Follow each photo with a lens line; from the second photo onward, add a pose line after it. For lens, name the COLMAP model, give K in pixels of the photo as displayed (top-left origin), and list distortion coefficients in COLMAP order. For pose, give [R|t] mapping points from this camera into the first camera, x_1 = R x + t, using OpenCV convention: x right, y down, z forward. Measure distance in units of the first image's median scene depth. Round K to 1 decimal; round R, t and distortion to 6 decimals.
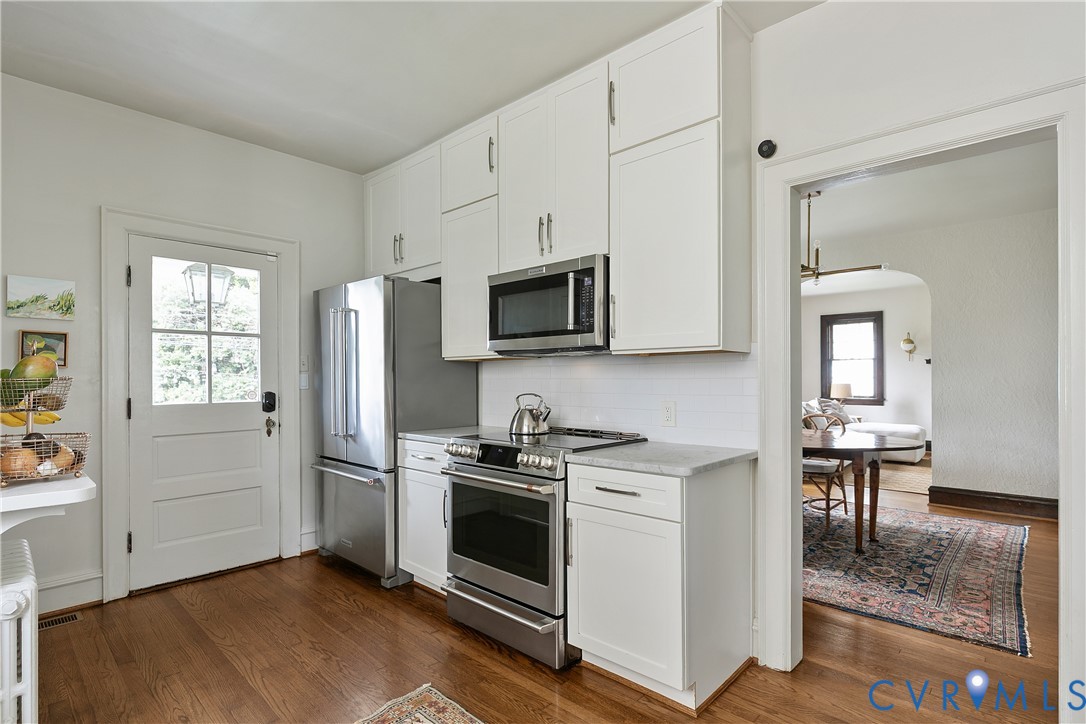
lens RADIAL K [[541.4, 0, 518.2], [0, 541.4, 373.3], [0, 0, 1]] dist [0.000160, 0.000020]
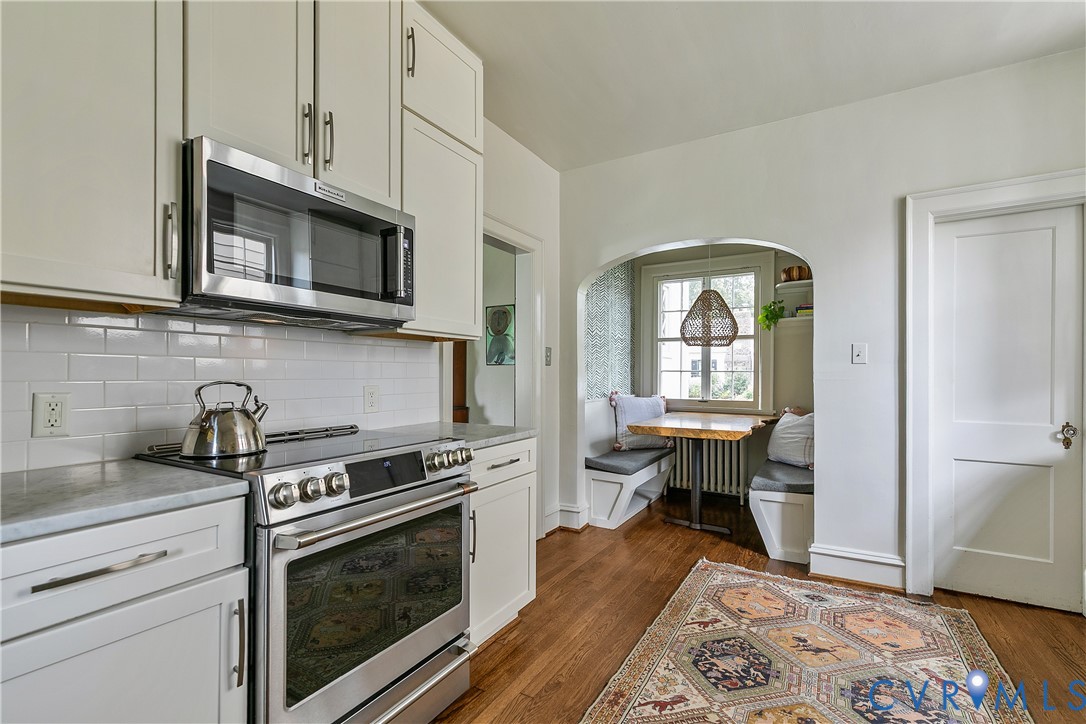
lens RADIAL K [[491.1, 0, 549.0], [0, 491.1, 368.7], [0, 0, 1]] dist [0.000162, 0.000095]
pose [[-0.243503, 0.016224, 0.969764, -0.657289], [-0.008750, 0.999783, -0.018923, 0.037053], [-0.969861, -0.013093, -0.243308, 0.956104]]
